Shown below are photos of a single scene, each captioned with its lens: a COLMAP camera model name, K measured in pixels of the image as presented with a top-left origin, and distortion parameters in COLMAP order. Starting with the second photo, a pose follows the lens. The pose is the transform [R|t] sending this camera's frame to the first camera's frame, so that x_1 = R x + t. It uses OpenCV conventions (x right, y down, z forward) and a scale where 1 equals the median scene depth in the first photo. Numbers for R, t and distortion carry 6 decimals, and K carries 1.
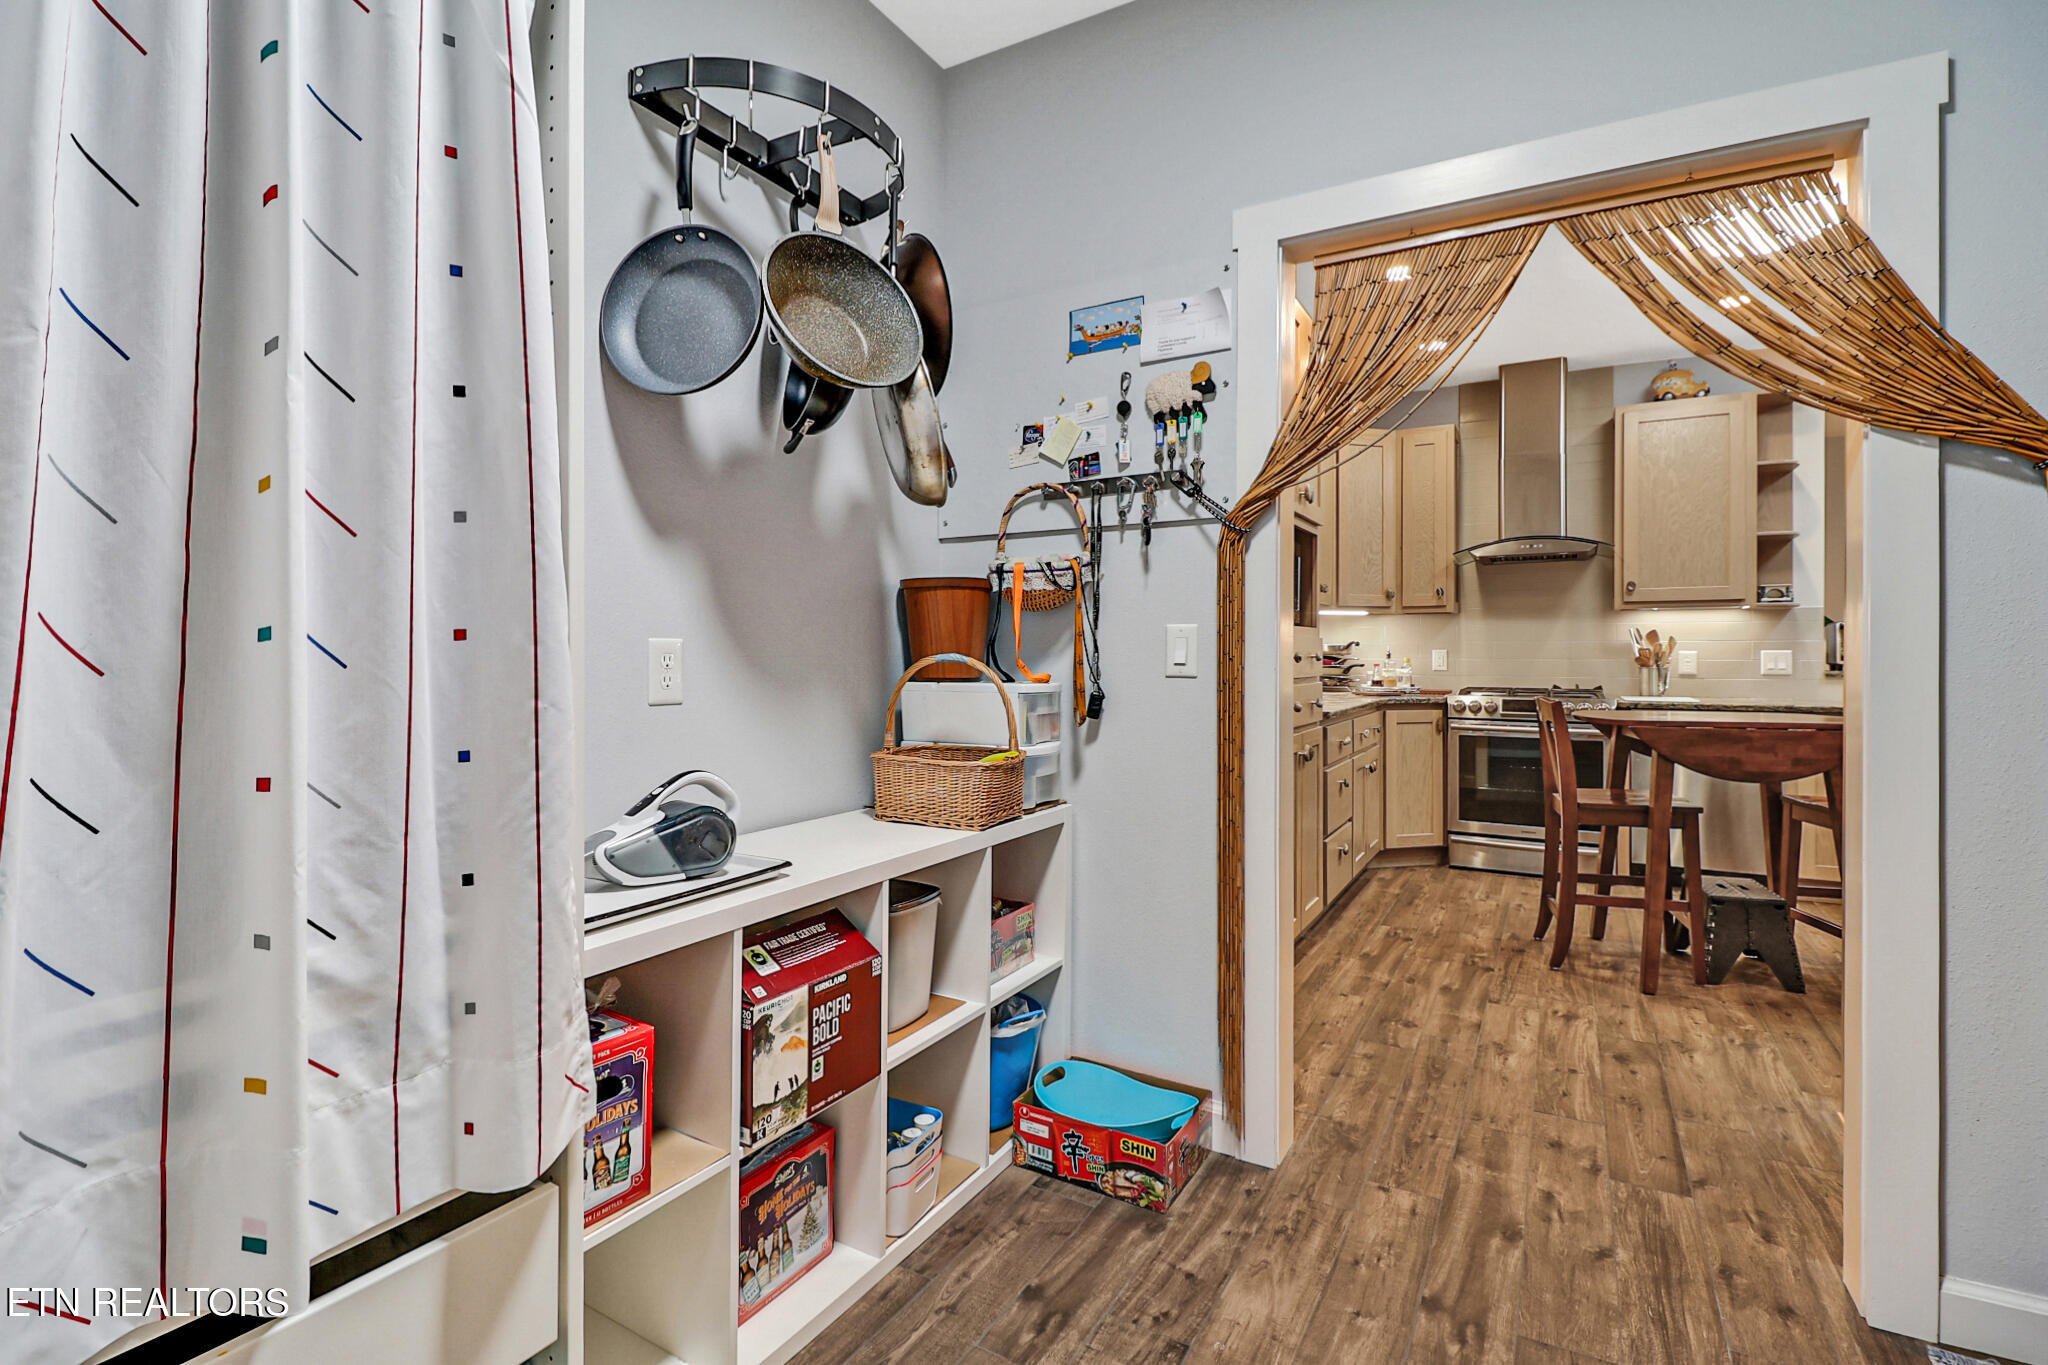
lens RADIAL K [[920.1, 0, 1042.6], [0, 920.1, 654.4], [0, 0, 1]] dist [-0.004367, -0.006697]
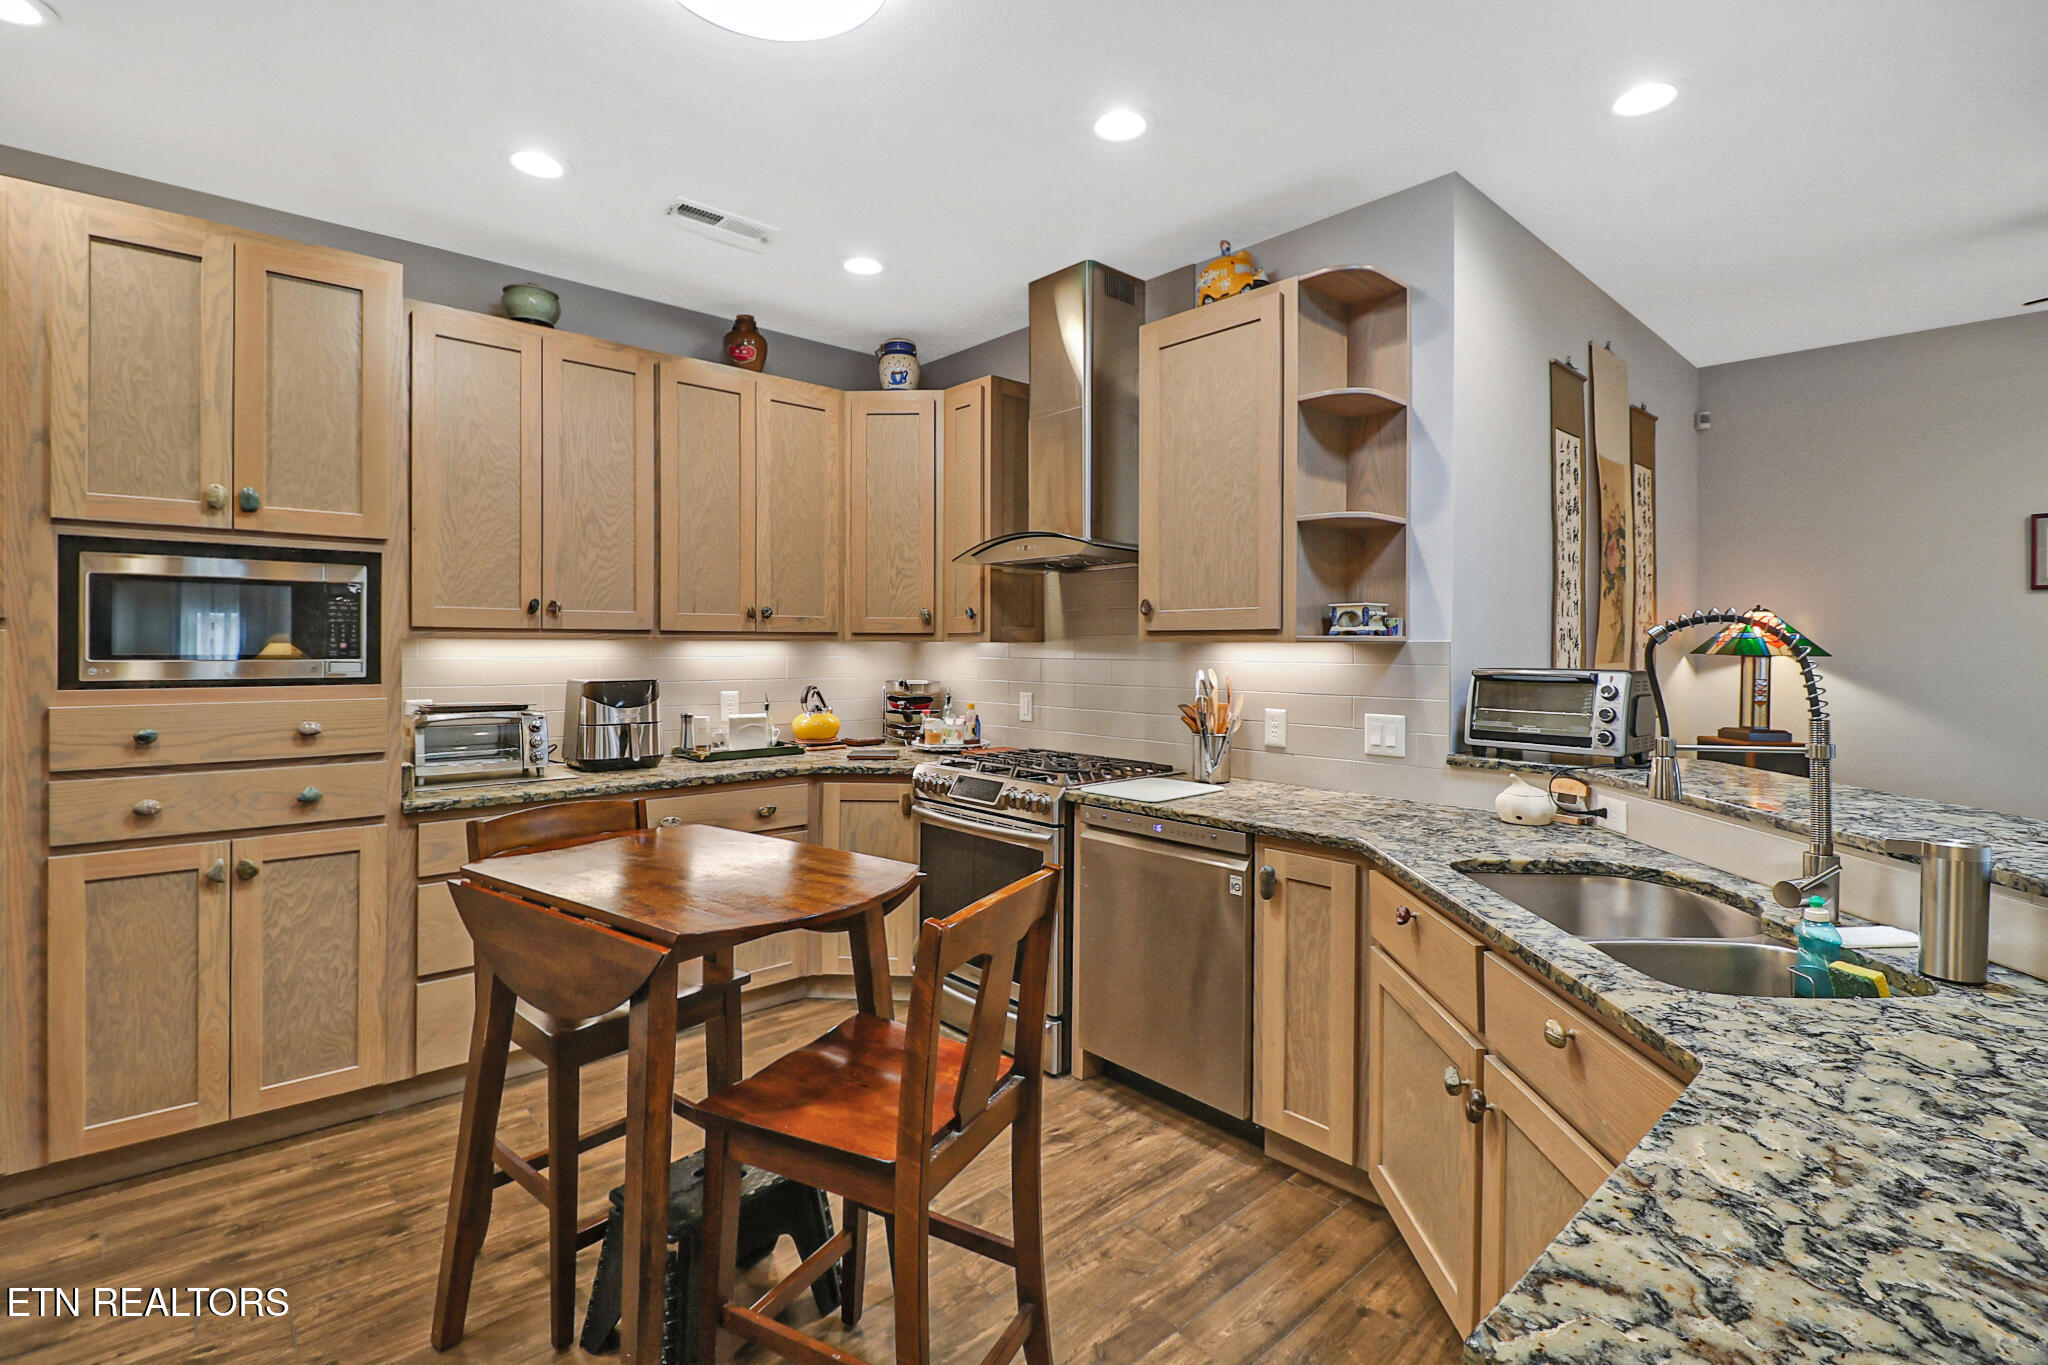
lens RADIAL K [[920.1, 0, 1035.9], [0, 920.1, 669.7], [0, 0, 1]] dist [-0.004367, -0.006697]
pose [[0.953678, 0.010464, -0.300646, 0.742820], [-0.002264, 0.999616, 0.027608, -0.047497], [0.300819, -0.025648, 0.953336, 0.356960]]
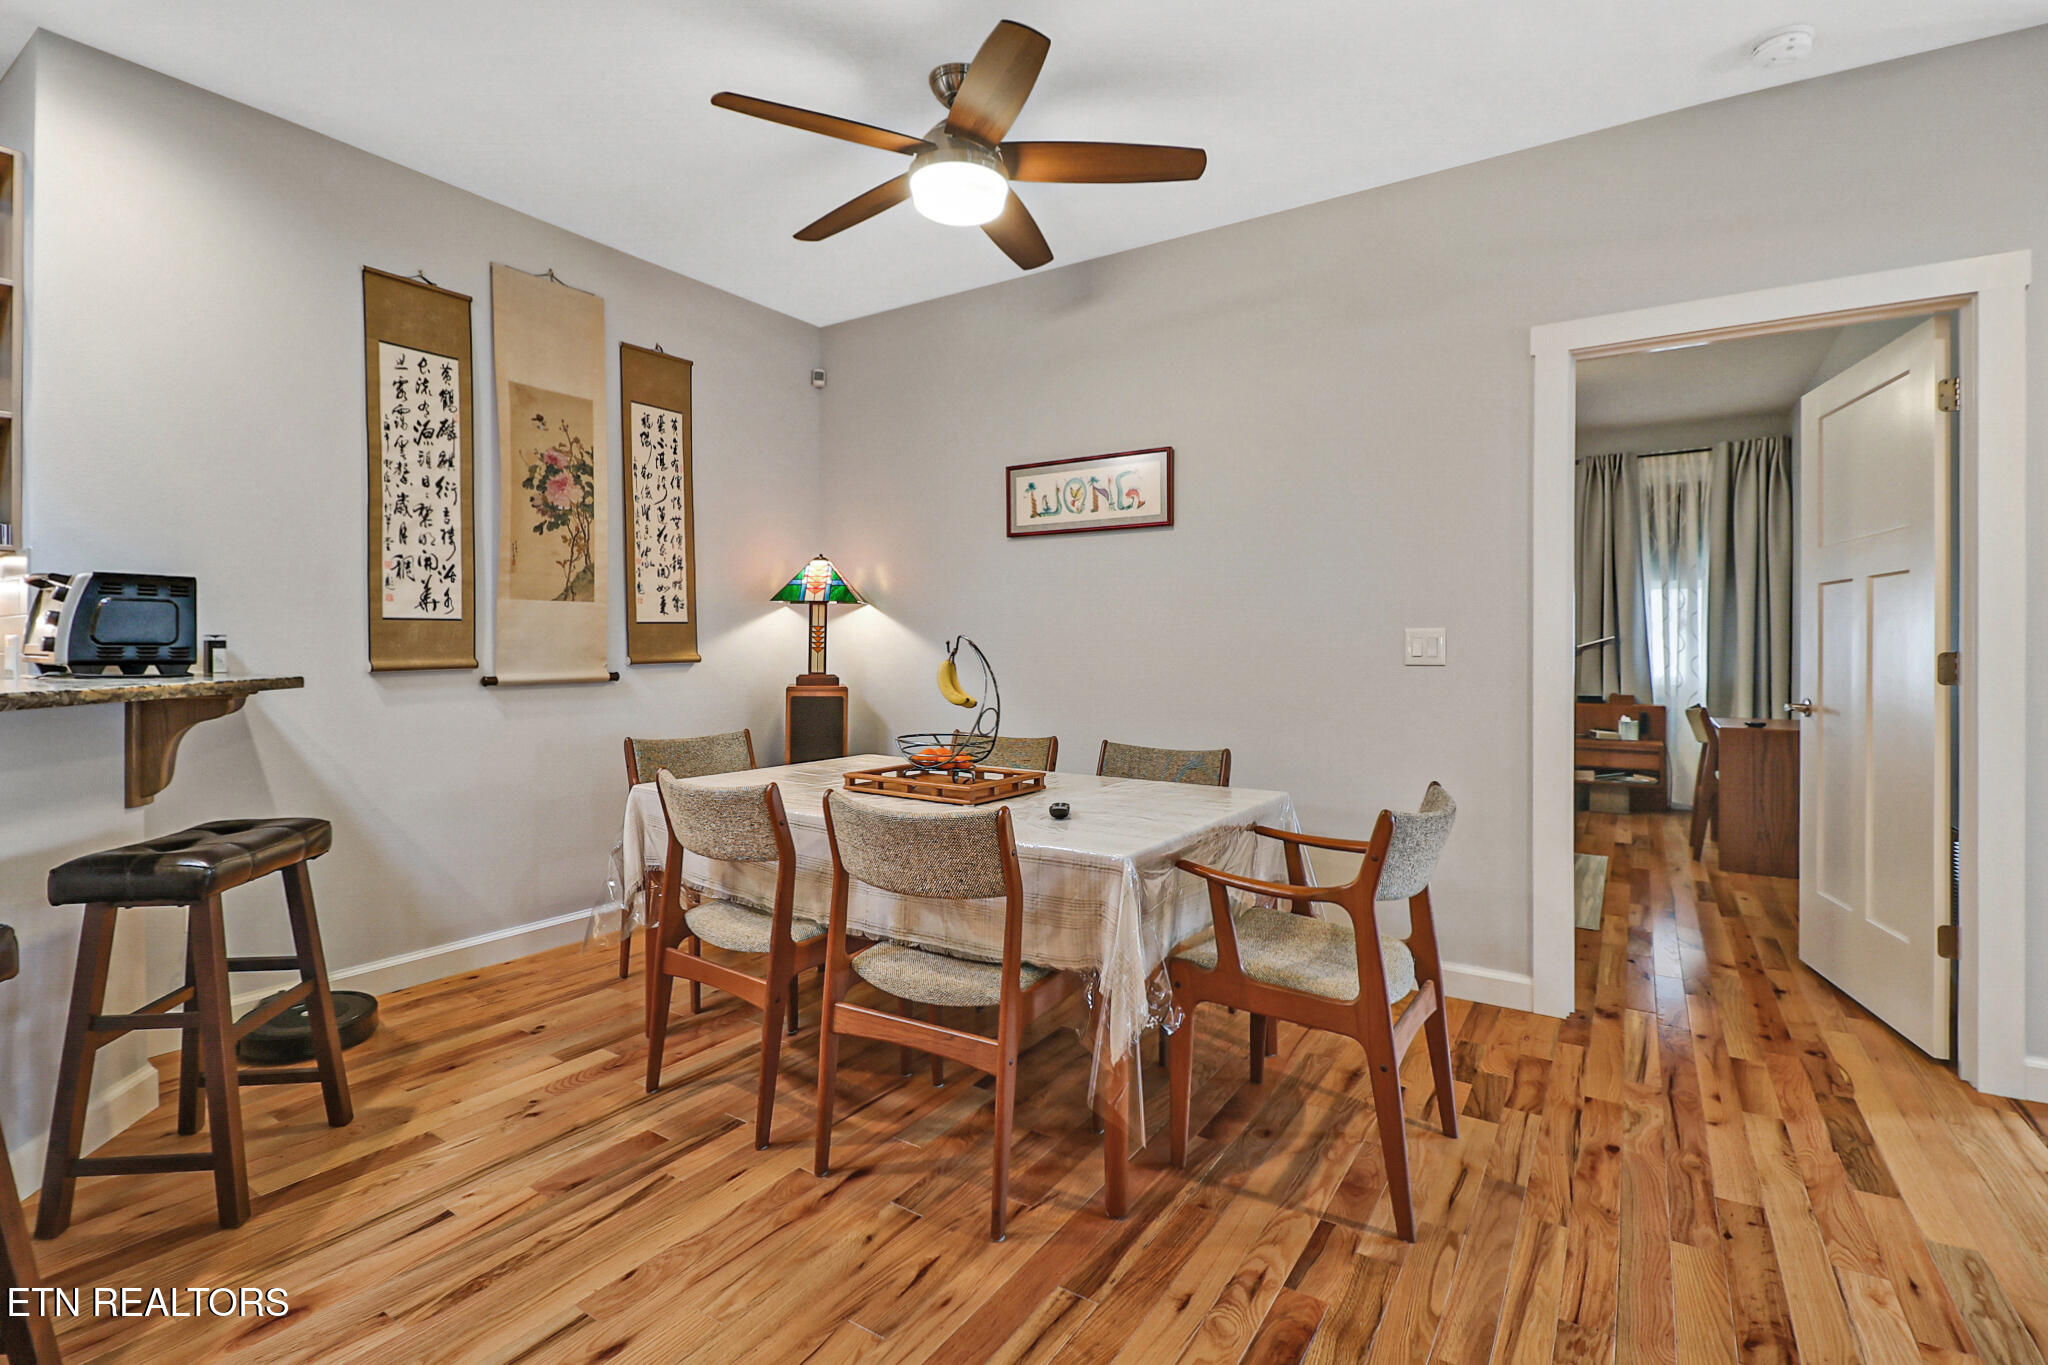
lens RADIAL K [[920.1, 0, 1018.9], [0, 920.1, 639.6], [0, 0, 1]] dist [-0.004367, -0.006697]
pose [[0.997964, 0.003198, -0.063693, 1.341509], [-0.003384, 0.999990, -0.002812, -0.004312], [0.063683, 0.003021, 0.997966, 0.505937]]
